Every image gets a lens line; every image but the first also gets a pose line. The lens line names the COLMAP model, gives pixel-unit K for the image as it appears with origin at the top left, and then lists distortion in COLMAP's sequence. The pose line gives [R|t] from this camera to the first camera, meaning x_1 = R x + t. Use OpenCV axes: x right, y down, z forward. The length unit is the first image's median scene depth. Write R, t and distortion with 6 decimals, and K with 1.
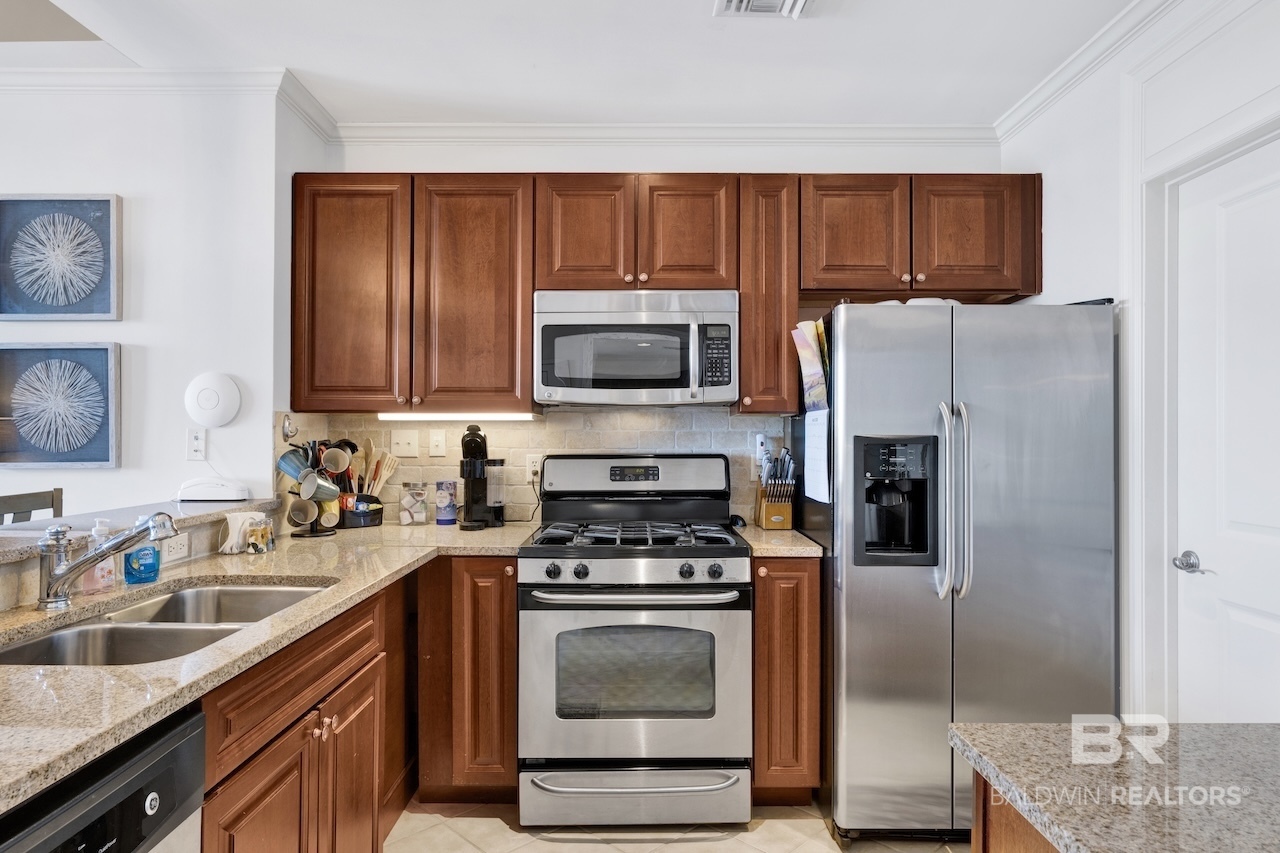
lens RADIAL K [[738.8, 0, 640.0], [0, 738.8, 426.5], [0, 0, 1]] dist [-0.004891, 0.000271]
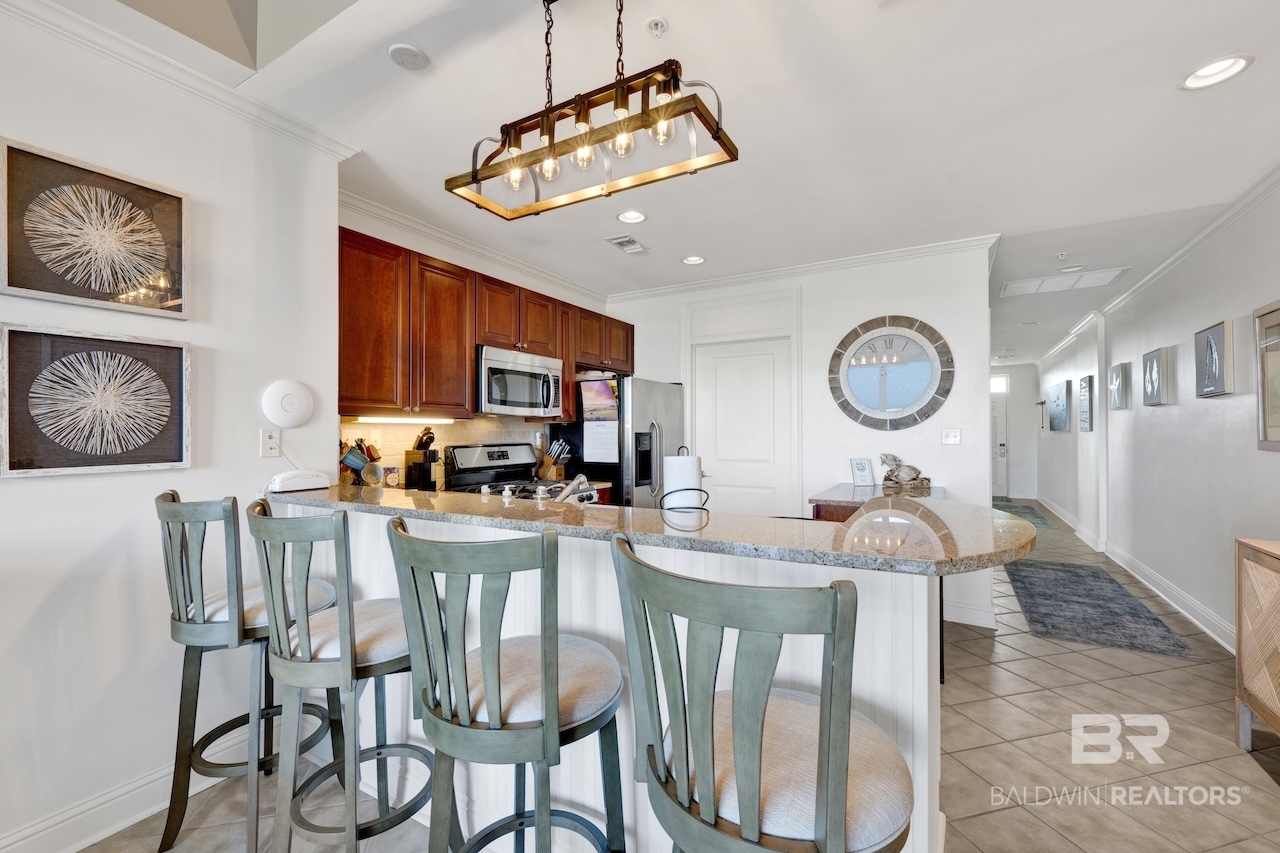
lens RADIAL K [[531.7, 0, 640.8], [0, 531.7, 428.3], [0, 0, 1]] dist [-0.003927, 0.000091]
pose [[0.502618, 0.003400, 0.864502, -0.984004], [-0.005535, 0.999984, -0.000715, -0.000587], [-0.864491, -0.004425, 0.502629, 0.102613]]
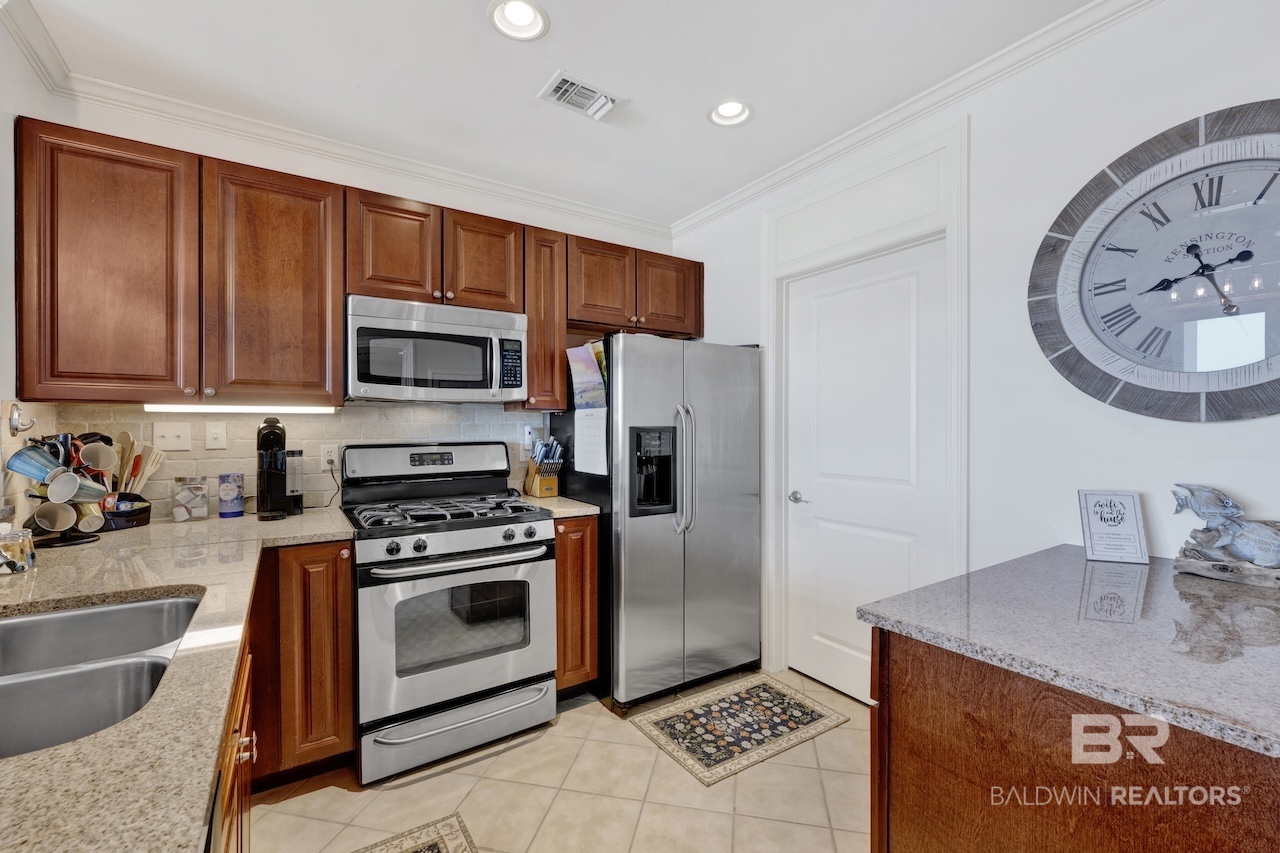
lens RADIAL K [[531.7, 0, 640.8], [0, 531.7, 428.3], [0, 0, 1]] dist [-0.003927, 0.000091]
pose [[0.836965, -0.005212, 0.547232, -0.210865], [-0.003032, 0.999895, 0.014161, 0.001017], [-0.547248, -0.013512, 0.836861, 0.107507]]
